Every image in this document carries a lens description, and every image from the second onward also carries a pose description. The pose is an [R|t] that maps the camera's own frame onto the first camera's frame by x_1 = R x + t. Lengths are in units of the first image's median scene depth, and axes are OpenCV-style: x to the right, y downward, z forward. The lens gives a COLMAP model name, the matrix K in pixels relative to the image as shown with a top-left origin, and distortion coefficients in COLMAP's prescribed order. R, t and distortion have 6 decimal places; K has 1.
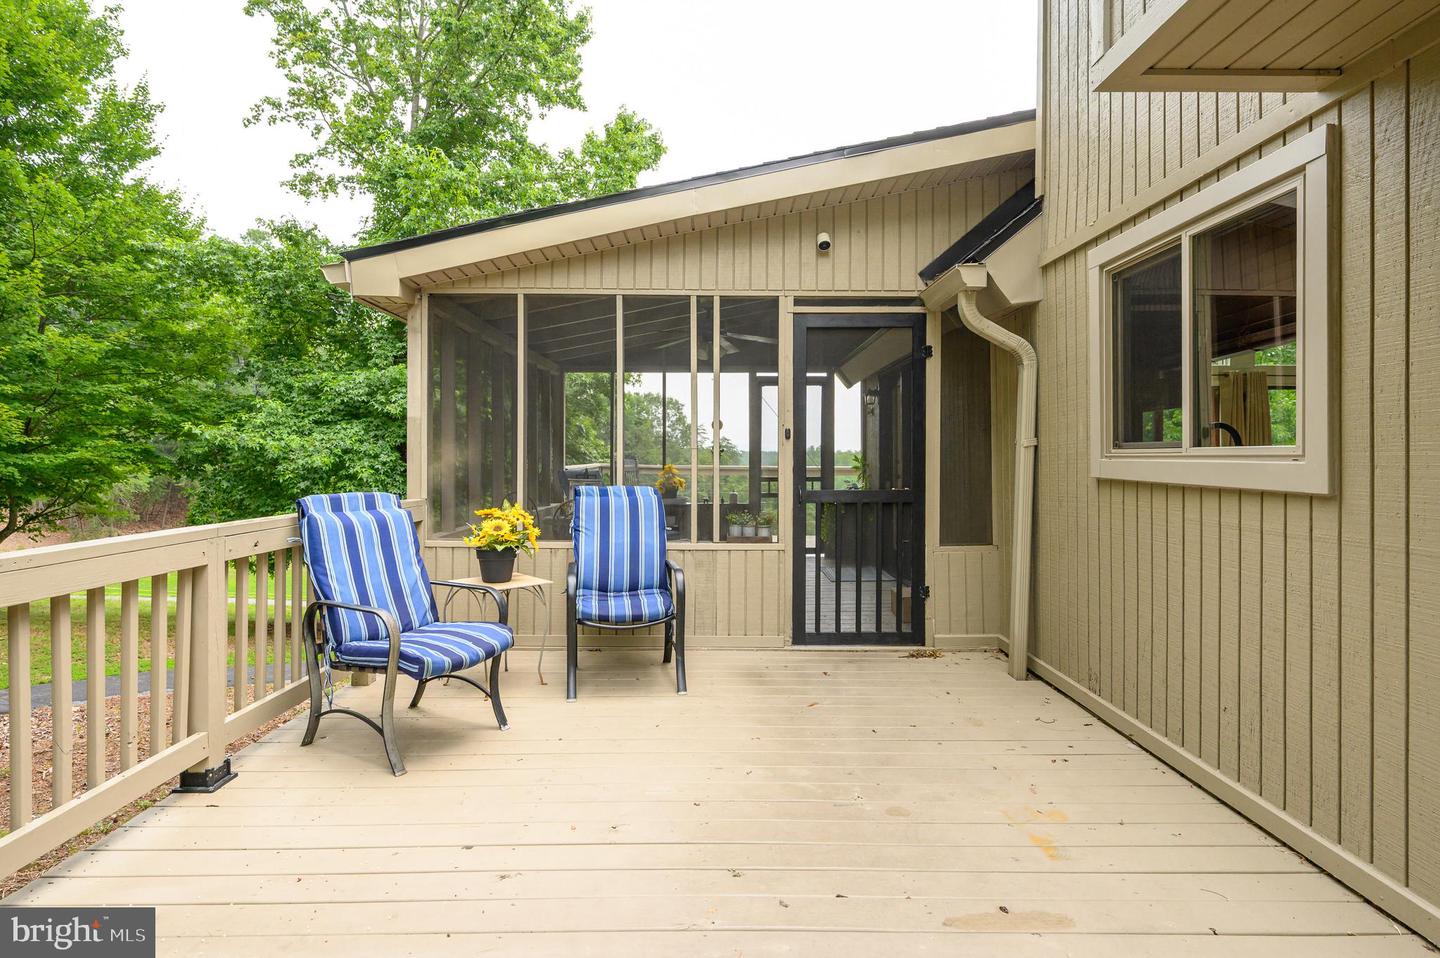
lens RADIAL K [[841.9, 0, 762.6], [0, 841.9, 454.3], [0, 0, 1]] dist [-0.003089, 0.000113]
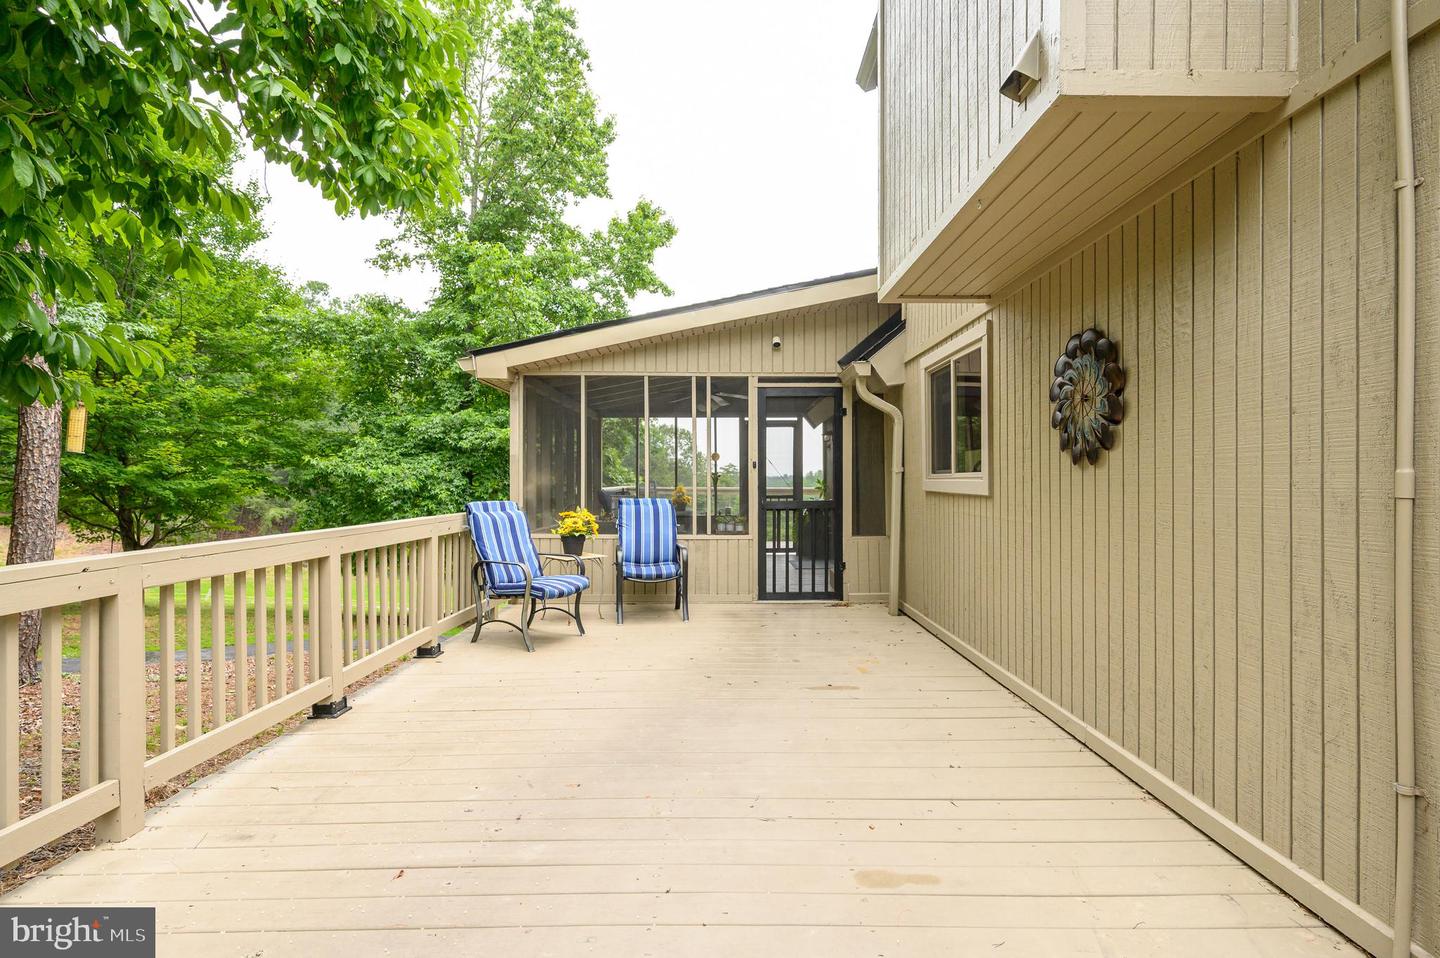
lens RADIAL K [[746.6, 0, 760.2], [0, 746.6, 481.2], [0, 0, 1]] dist [0.001617, -0.000318]
pose [[0.999979, -0.003175, -0.005729, 0.047866], [0.003191, 0.999991, 0.002834, 0.002132], [0.005720, -0.002852, 0.999980, -0.378893]]
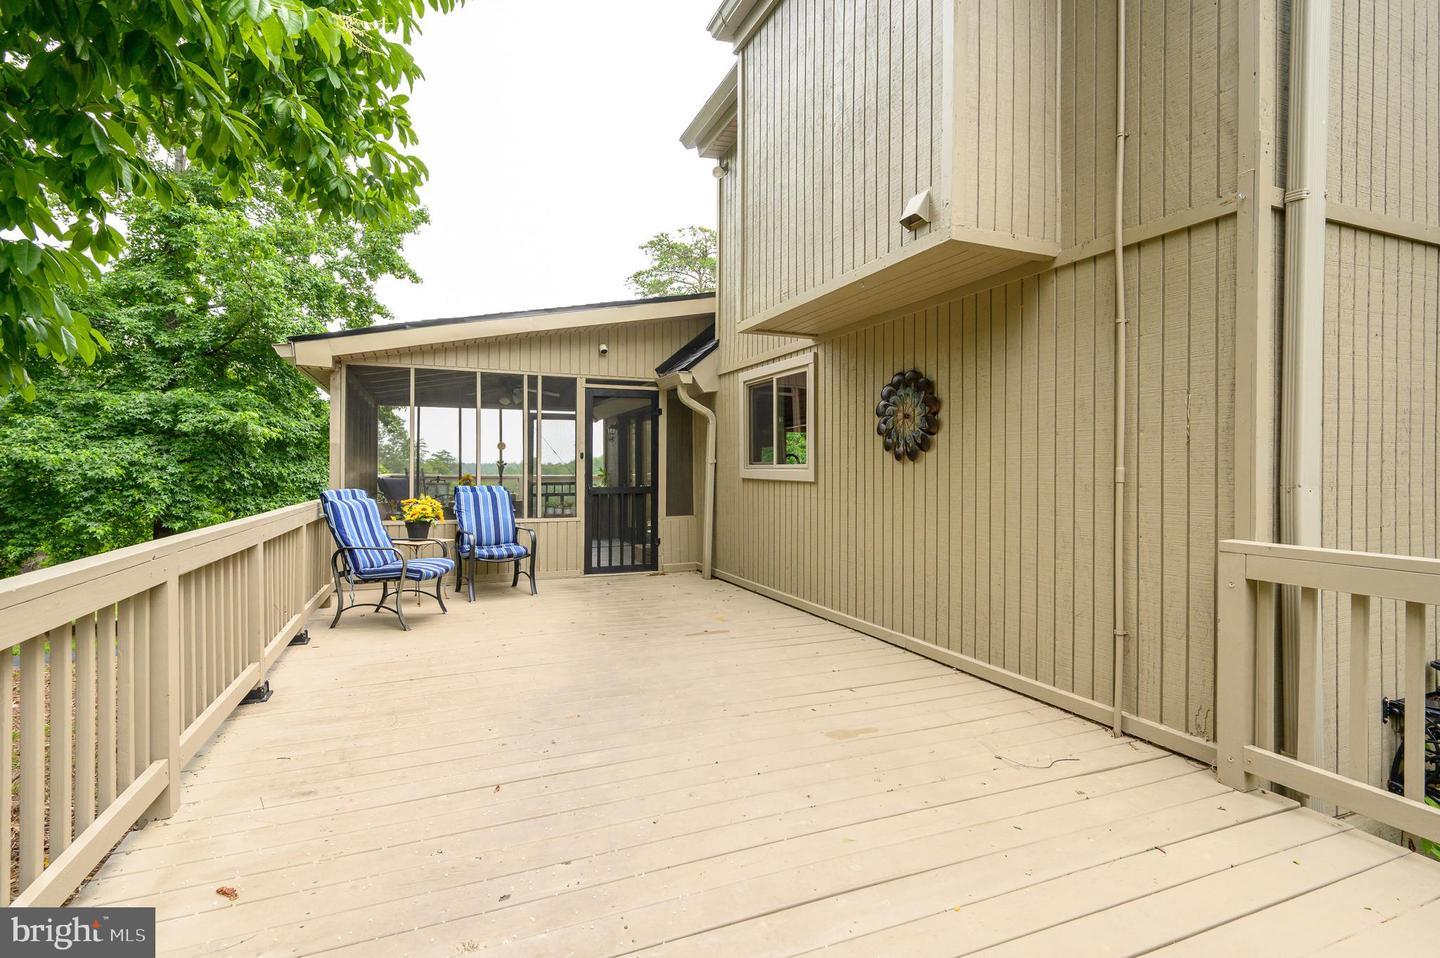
lens RADIAL K [[681.5, 0, 759.6], [0, 681.5, 470.2], [0, 0, 1]] dist [0.000371, 0.000114]
pose [[0.927558, -0.001793, 0.373675, -0.157903], [-0.000412, 0.999983, 0.005820, -0.001987], [-0.373679, -0.005552, 0.927542, -0.466748]]
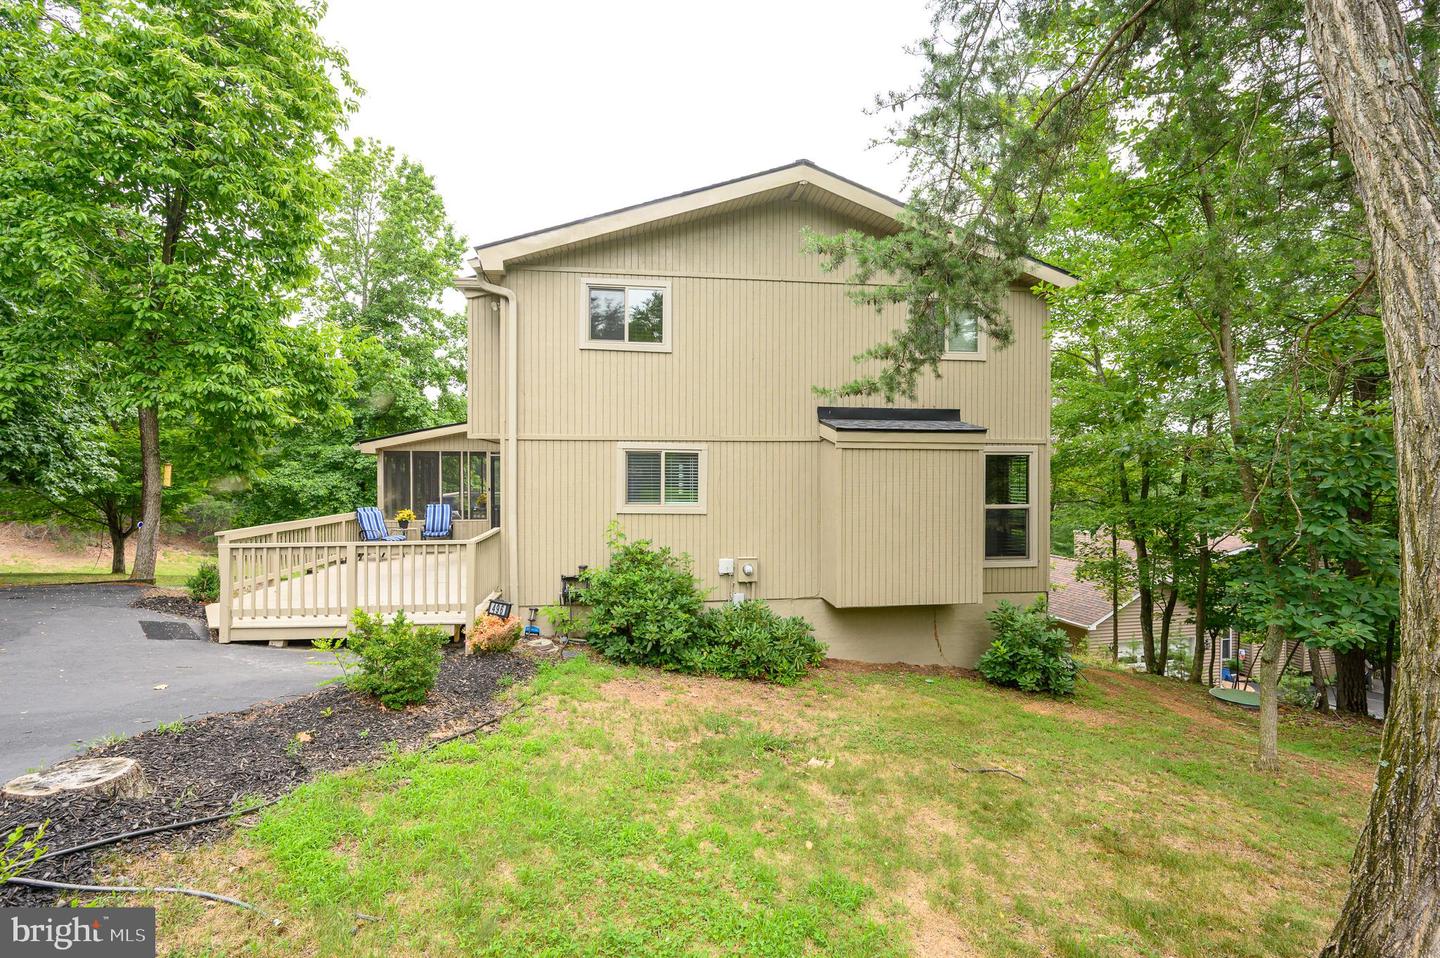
lens RADIAL K [[641.6, 0, 722.6], [0, 641.6, 479.7], [0, 0, 1]] dist [0.001416, -0.000142]
pose [[0.991543, -0.007748, 0.129551, 0.669585], [0.006505, 0.999929, 0.010014, -0.086850], [-0.129619, -0.009087, 0.991522, -1.871517]]
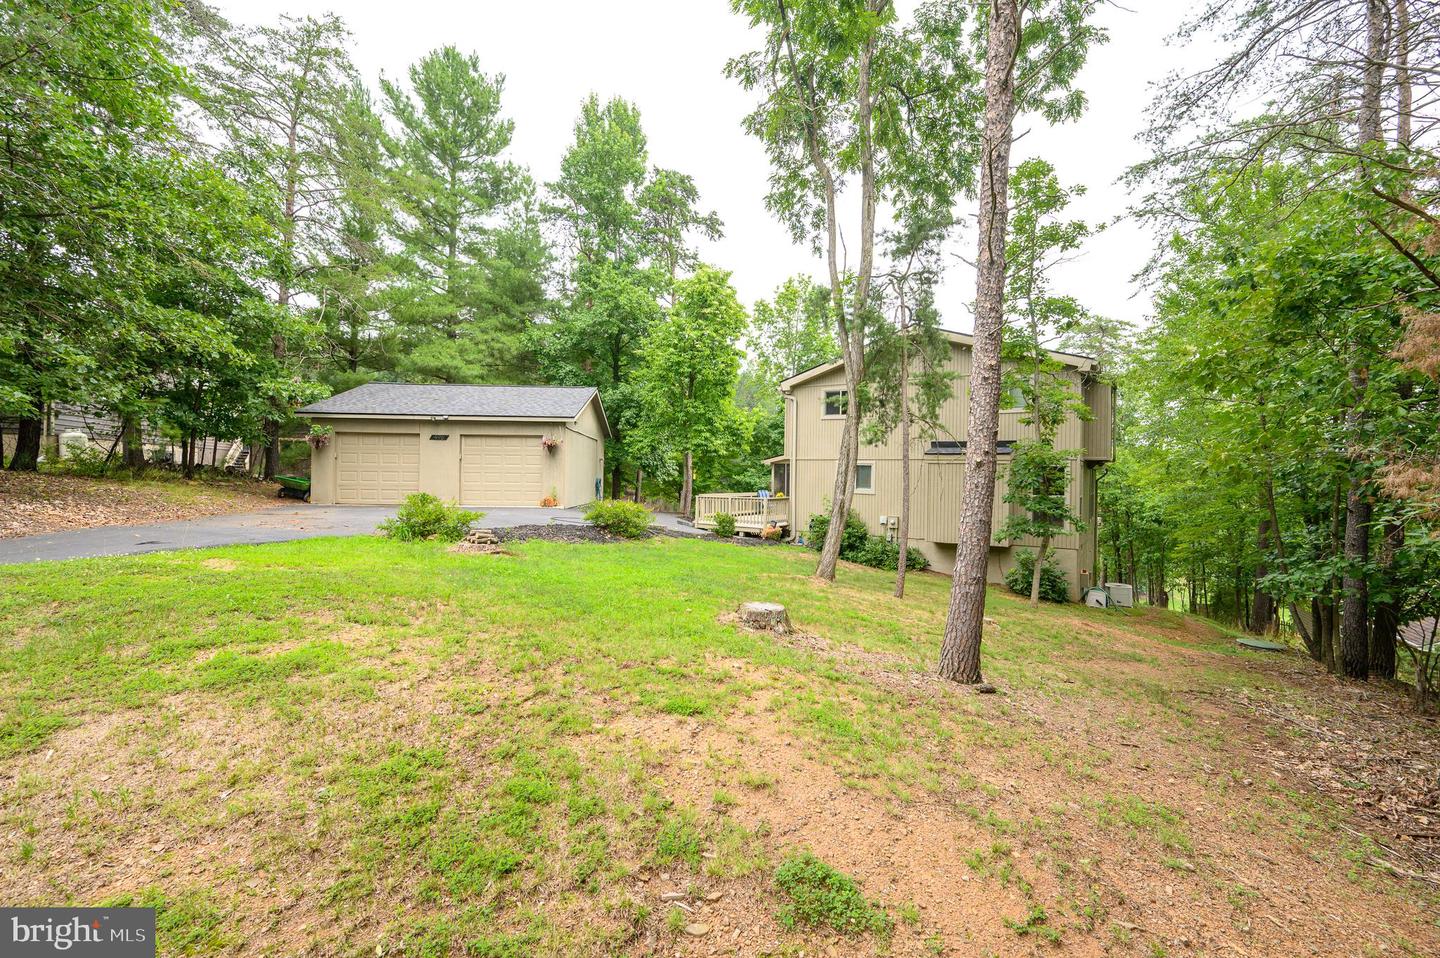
lens RADIAL K [[633.5, 0, 720.0], [0, 633.5, 477.6], [0, 0, 1]] dist [0.000976, -0.000593]
pose [[0.833212, 0.000243, -0.552953, 2.360075], [-0.002985, 0.999987, -0.004059, -0.041703], [0.552945, 0.005033, 0.833202, -3.931633]]
